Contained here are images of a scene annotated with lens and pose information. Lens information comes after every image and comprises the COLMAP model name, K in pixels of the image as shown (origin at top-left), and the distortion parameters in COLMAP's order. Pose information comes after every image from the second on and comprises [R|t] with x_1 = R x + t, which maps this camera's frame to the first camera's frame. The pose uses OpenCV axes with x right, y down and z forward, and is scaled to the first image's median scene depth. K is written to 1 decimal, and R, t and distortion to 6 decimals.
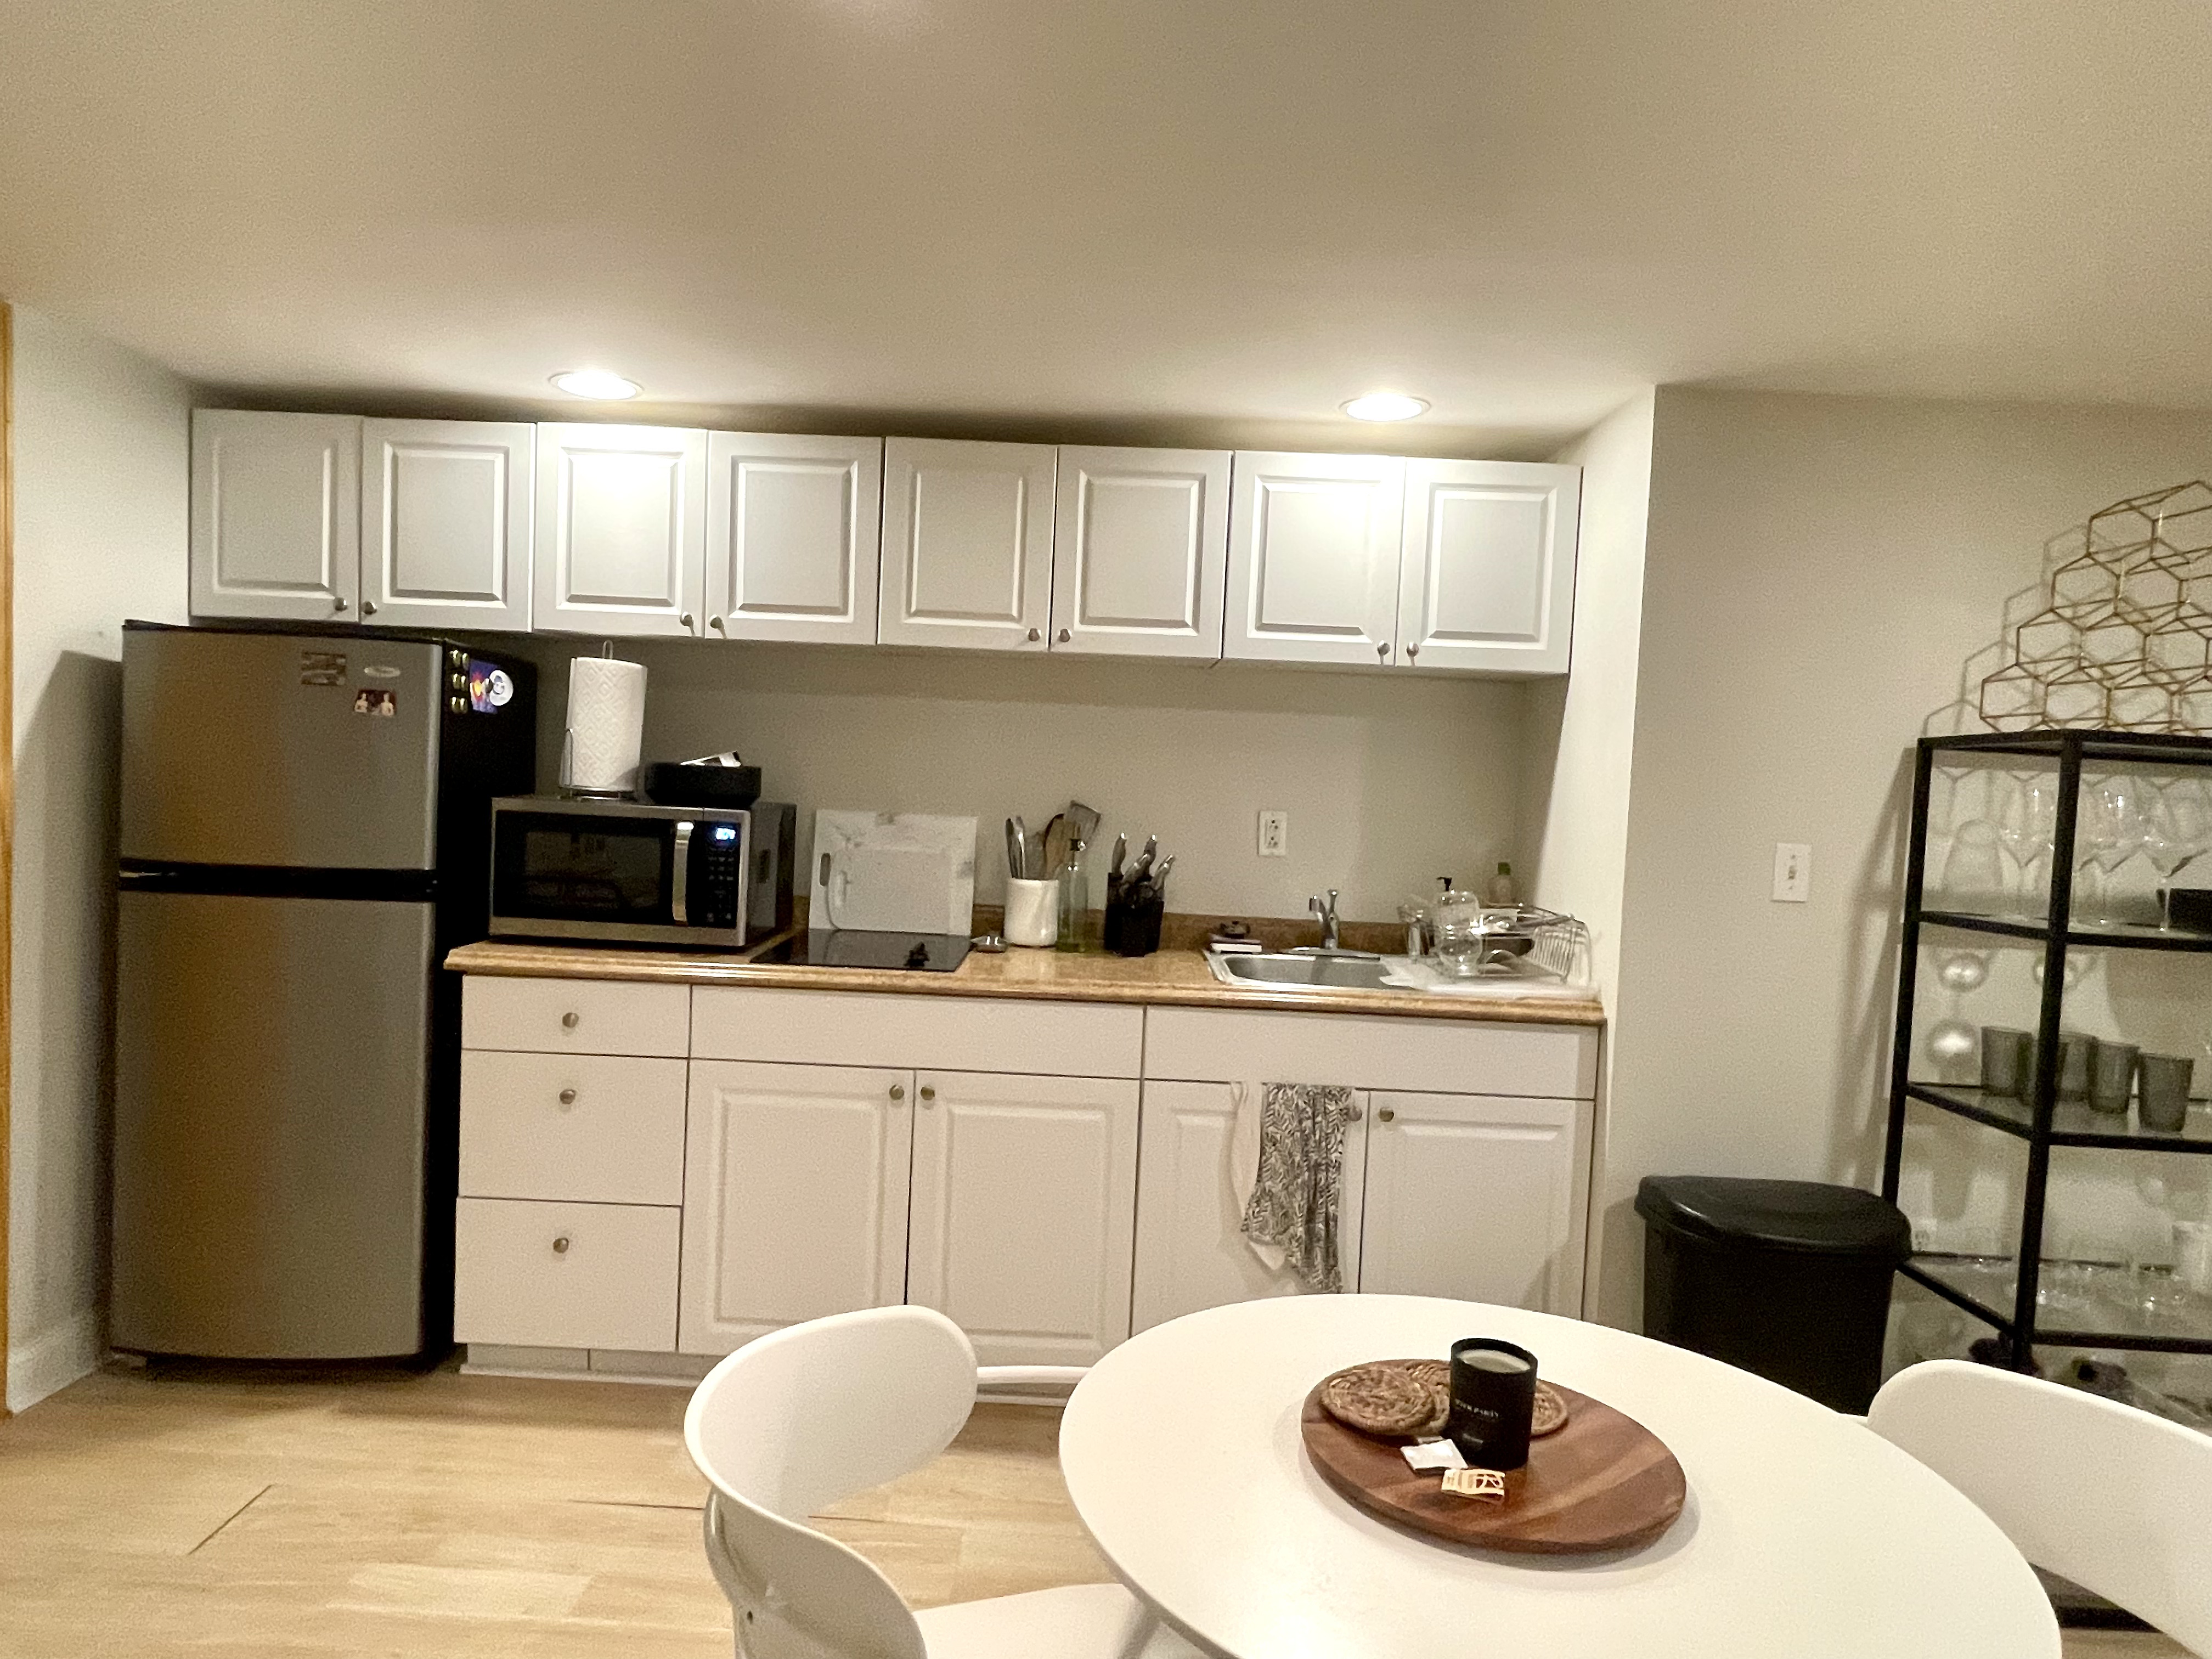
lens RADIAL K [[1306.8, 0, 1100.5], [0, 1306.8, 827.5], [0, 0, 1]] dist [0.004751, -0.021269]
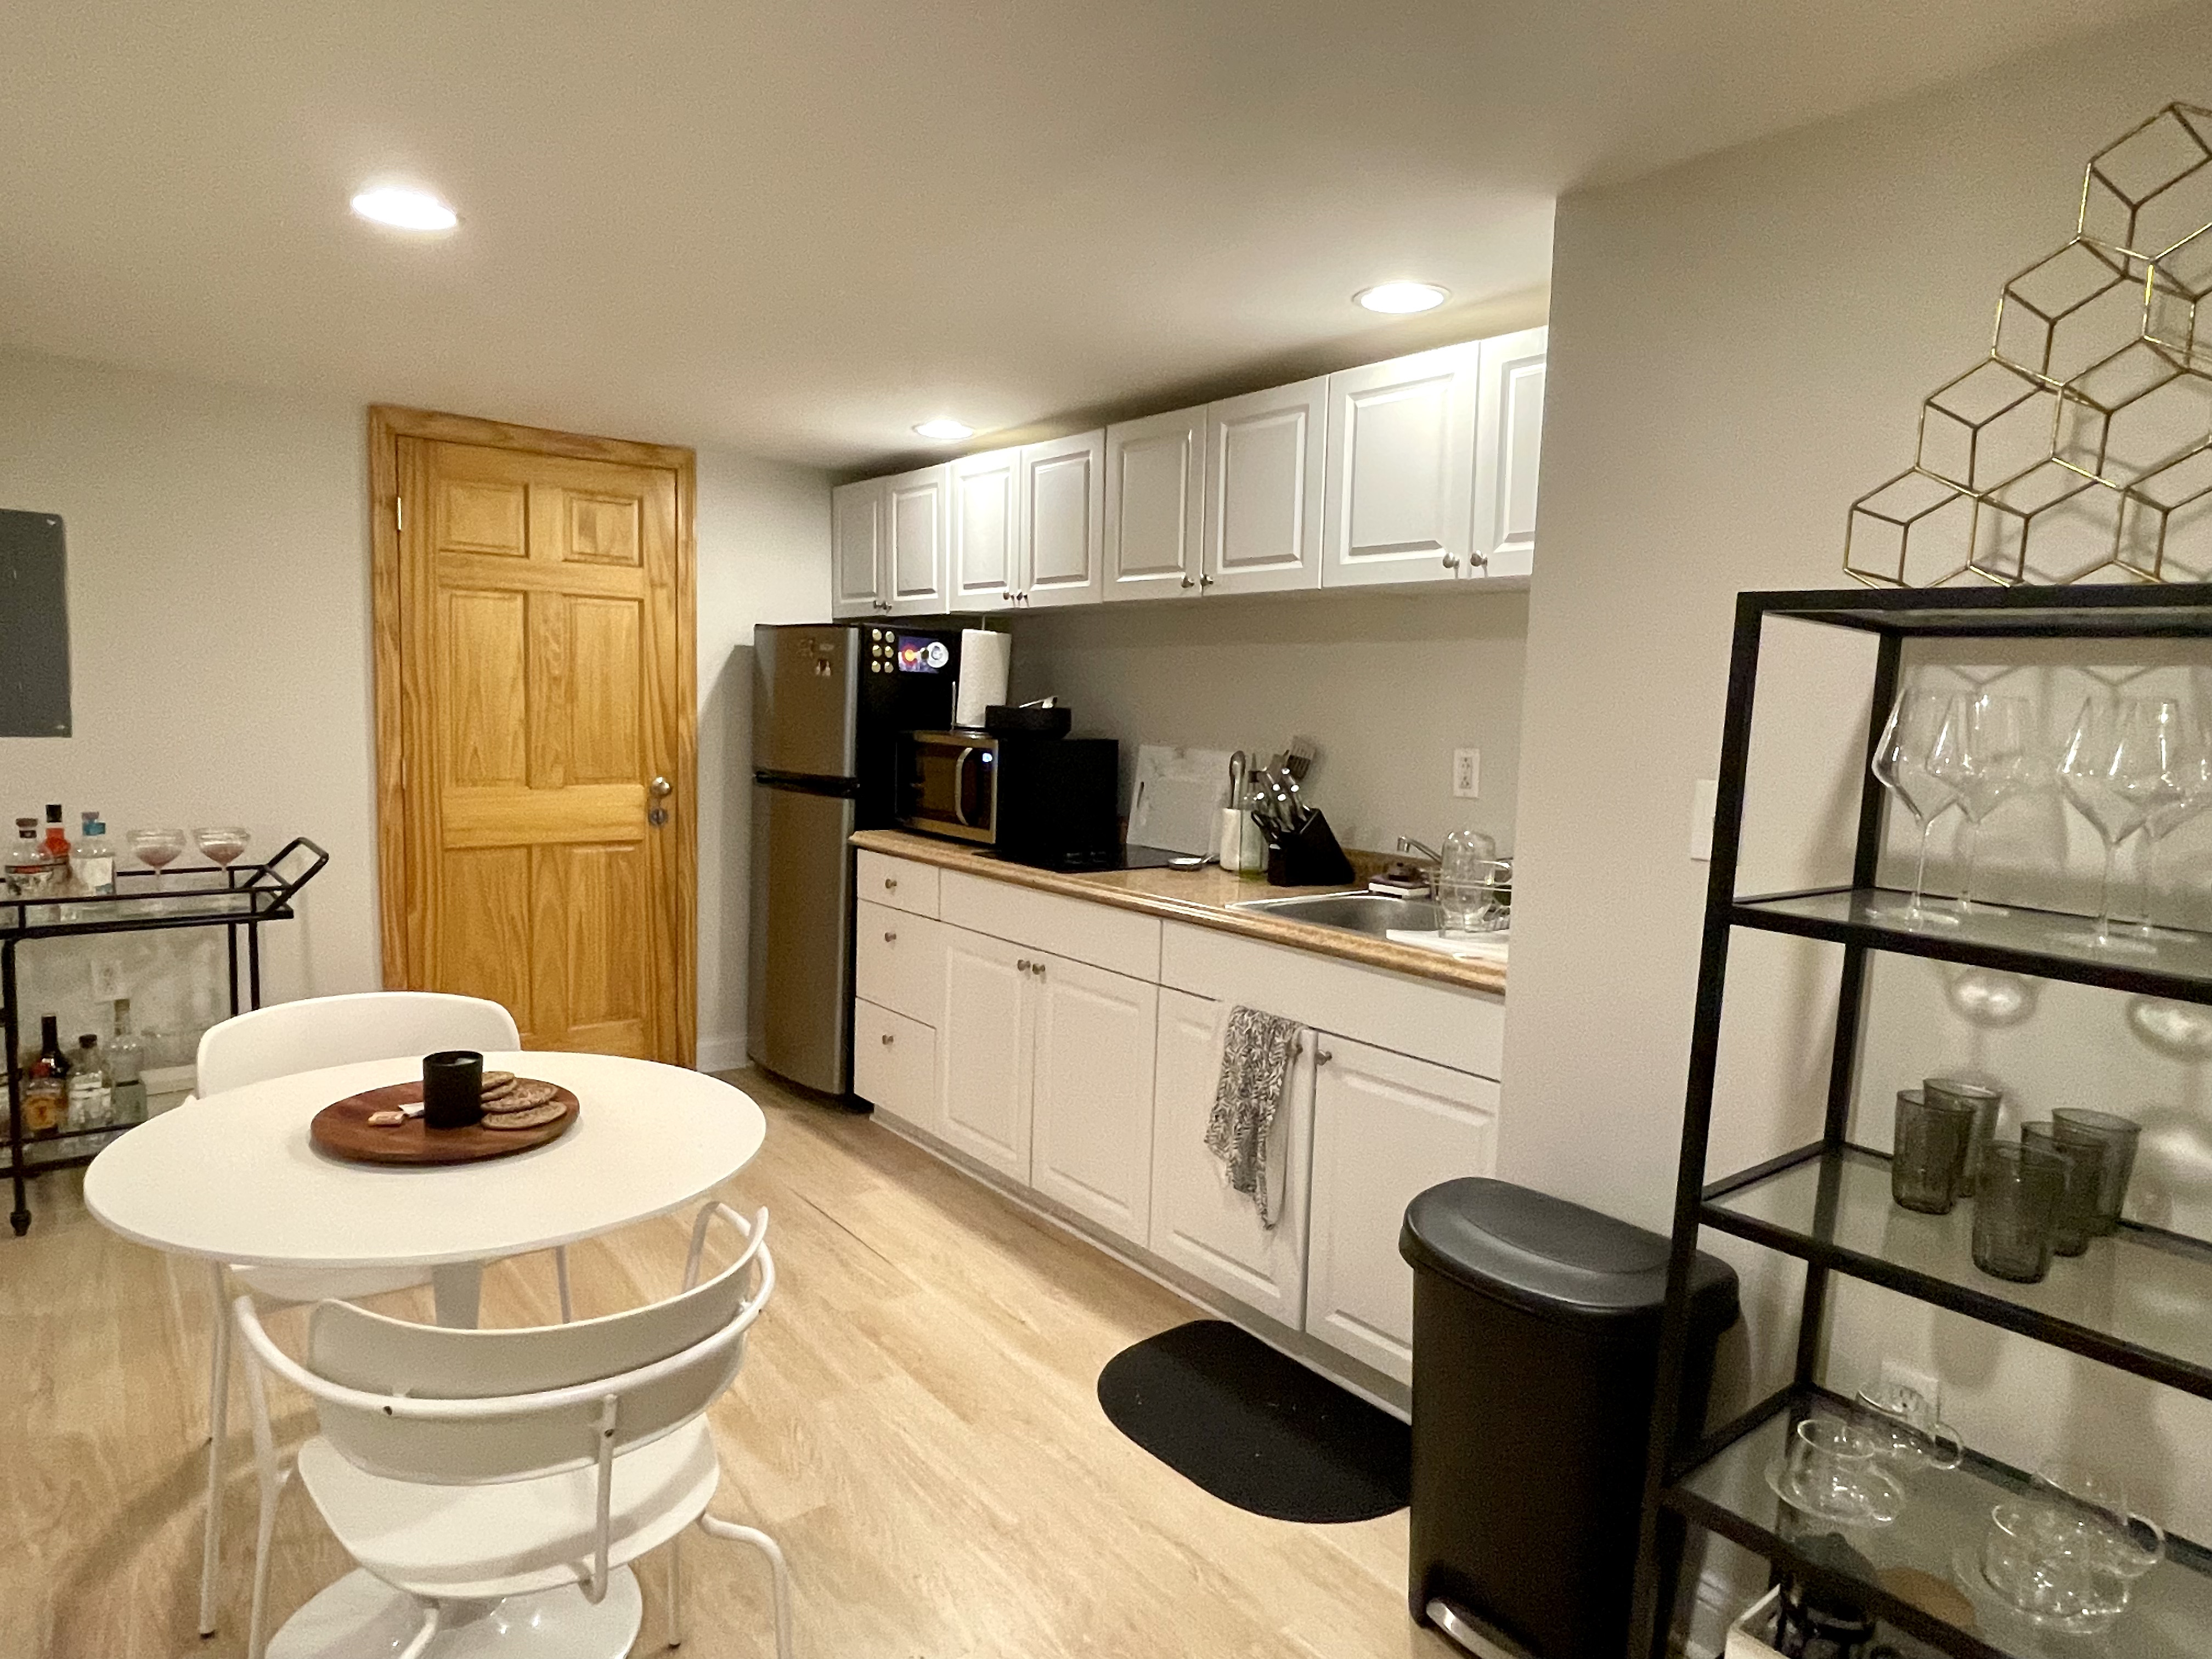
lens RADIAL K [[1306.8, 0, 1100.5], [0, 1306.8, 827.5], [0, 0, 1]] dist [0.004751, -0.021269]
pose [[0.630324, 0.052763, -0.774537, 0.768584], [-0.038824, 0.998582, 0.036431, 0.021826], [0.775361, 0.007107, 0.631478, 0.249289]]
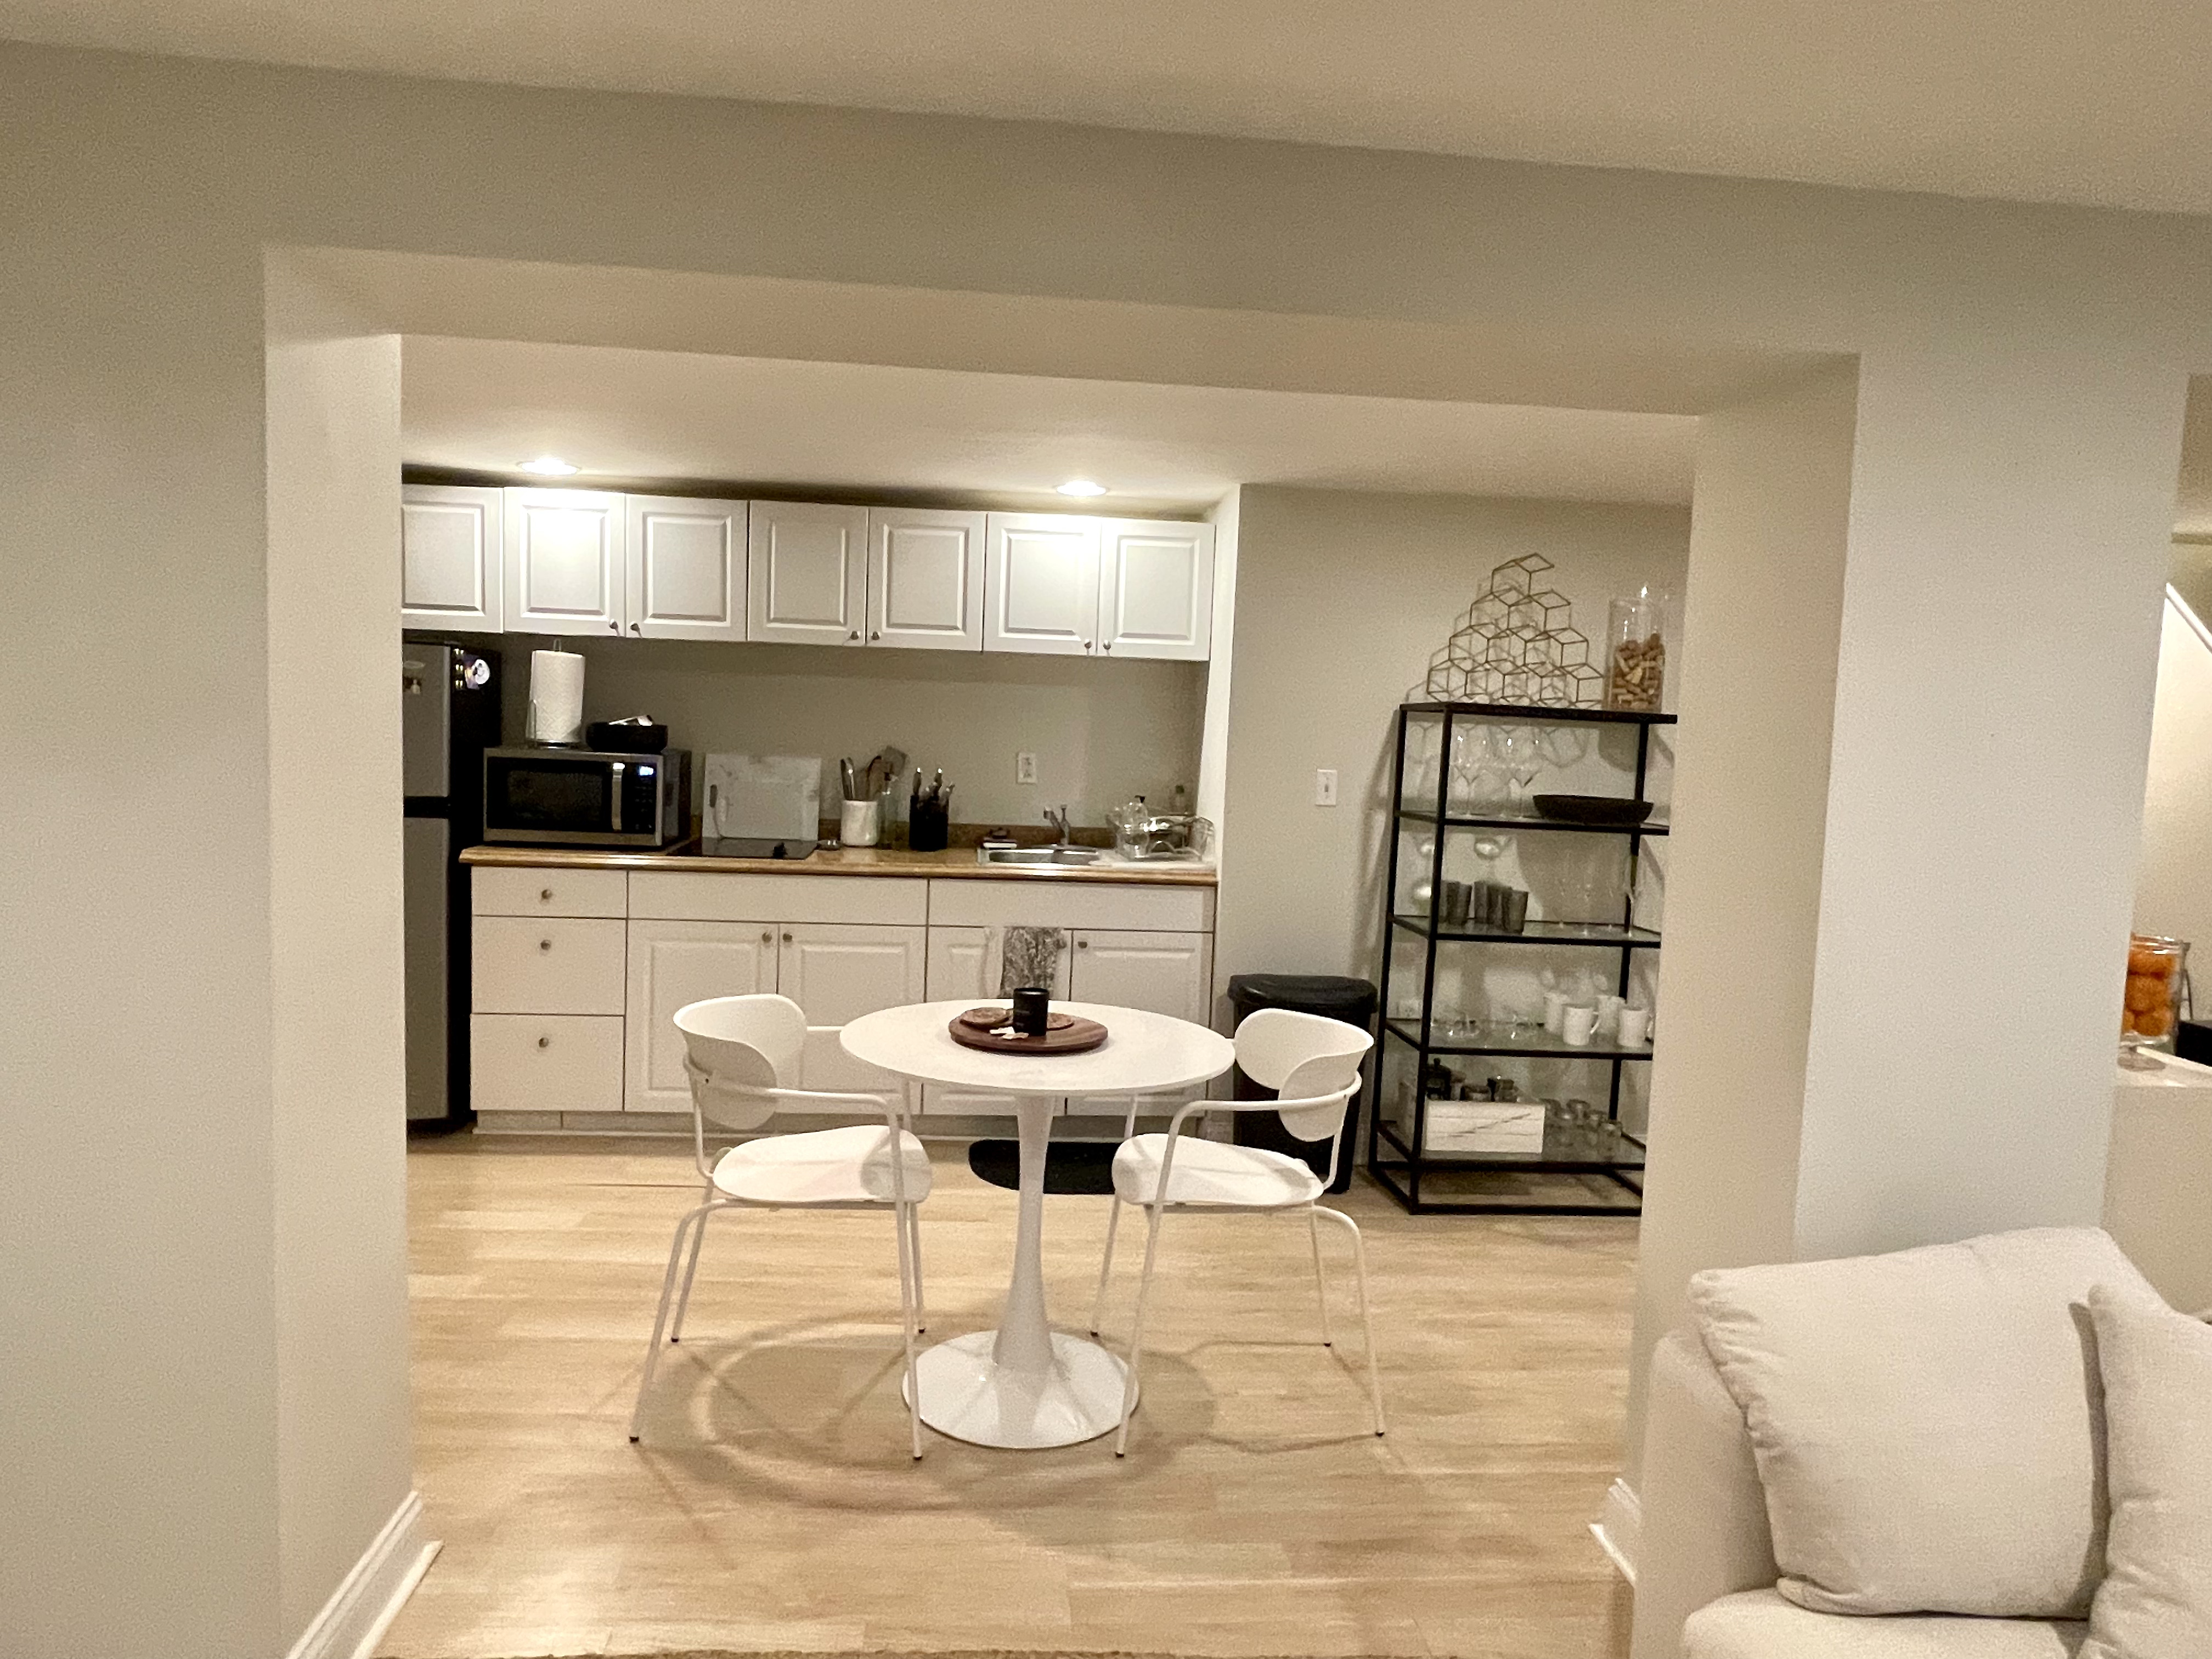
lens RADIAL K [[1306.8, 0, 1100.5], [0, 1306.8, 827.5], [0, 0, 1]] dist [0.004751, -0.021269]
pose [[0.995271, -0.013759, 0.096155, 0.081682], [0.009384, 0.998907, 0.045800, 0.005704], [-0.096680, -0.044681, 0.994312, -0.517194]]
